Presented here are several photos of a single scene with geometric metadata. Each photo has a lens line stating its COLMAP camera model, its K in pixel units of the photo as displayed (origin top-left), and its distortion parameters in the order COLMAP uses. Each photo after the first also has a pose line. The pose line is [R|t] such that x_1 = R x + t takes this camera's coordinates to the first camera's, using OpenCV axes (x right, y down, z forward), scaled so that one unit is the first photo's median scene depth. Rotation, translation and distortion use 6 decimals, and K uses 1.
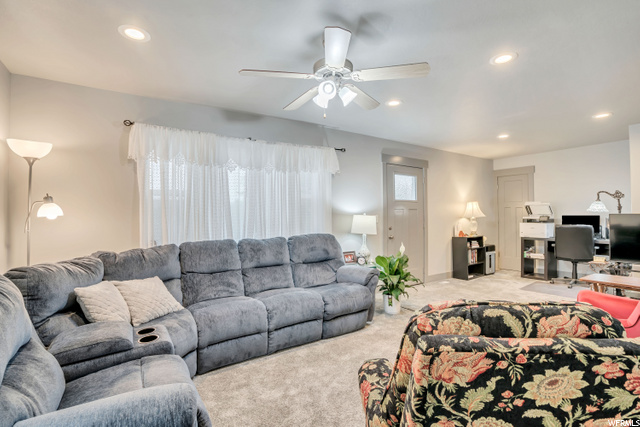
lens RADIAL K [[303.5, 0, 319.5], [0, 303.5, 212.6], [0, 0, 1]] dist [-0.045083, 0.013876]
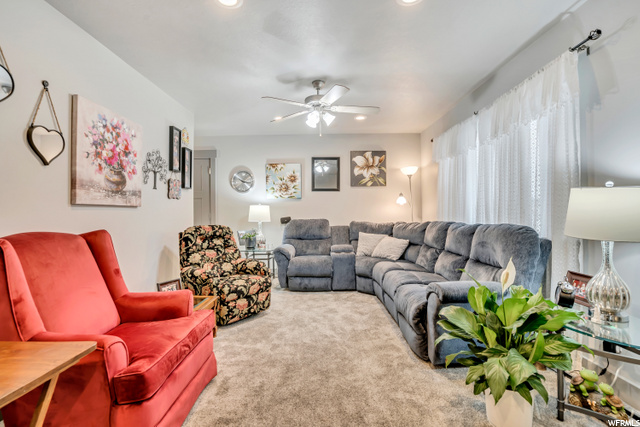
lens RADIAL K [[303.5, 0, 316.9], [0, 303.5, 211.3], [0, 0, 1]] dist [-0.045083, 0.013876]
pose [[-0.568734, 0.011568, -0.822440, 0.614638], [0.021367, 0.999771, -0.000714, 0.030172], [0.822244, -0.017979, -0.568851, 0.886632]]
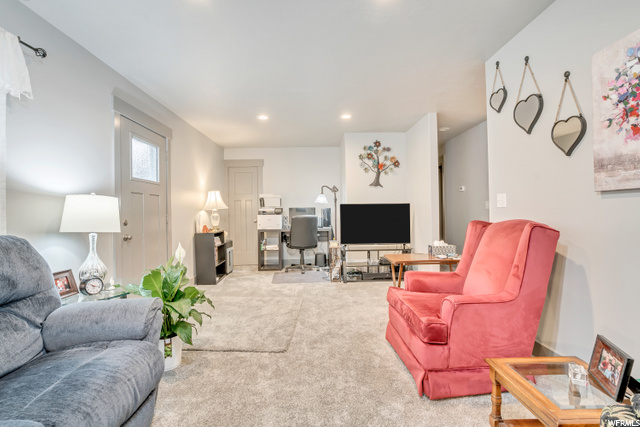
lens RADIAL K [[303.5, 0, 315.4], [0, 303.5, 213.7], [0, 0, 1]] dist [-0.045083, 0.013876]
pose [[0.552286, -0.004066, 0.833645, -0.062102], [0.002442, 0.999992, 0.003259, 0.036092], [-0.833651, 0.000236, 0.552292, 0.399593]]
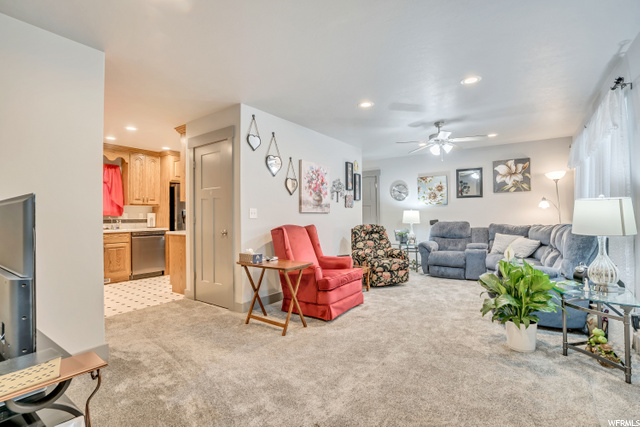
lens RADIAL K [[303.5, 0, 316.9], [0, 303.5, 209.8], [0, 0, 1]] dist [-0.045083, 0.013876]
pose [[-0.929920, 0.008610, -0.367660, 0.765455], [0.020698, 0.999367, -0.028948, 0.031974], [0.367178, -0.034529, -0.929510, 1.252955]]
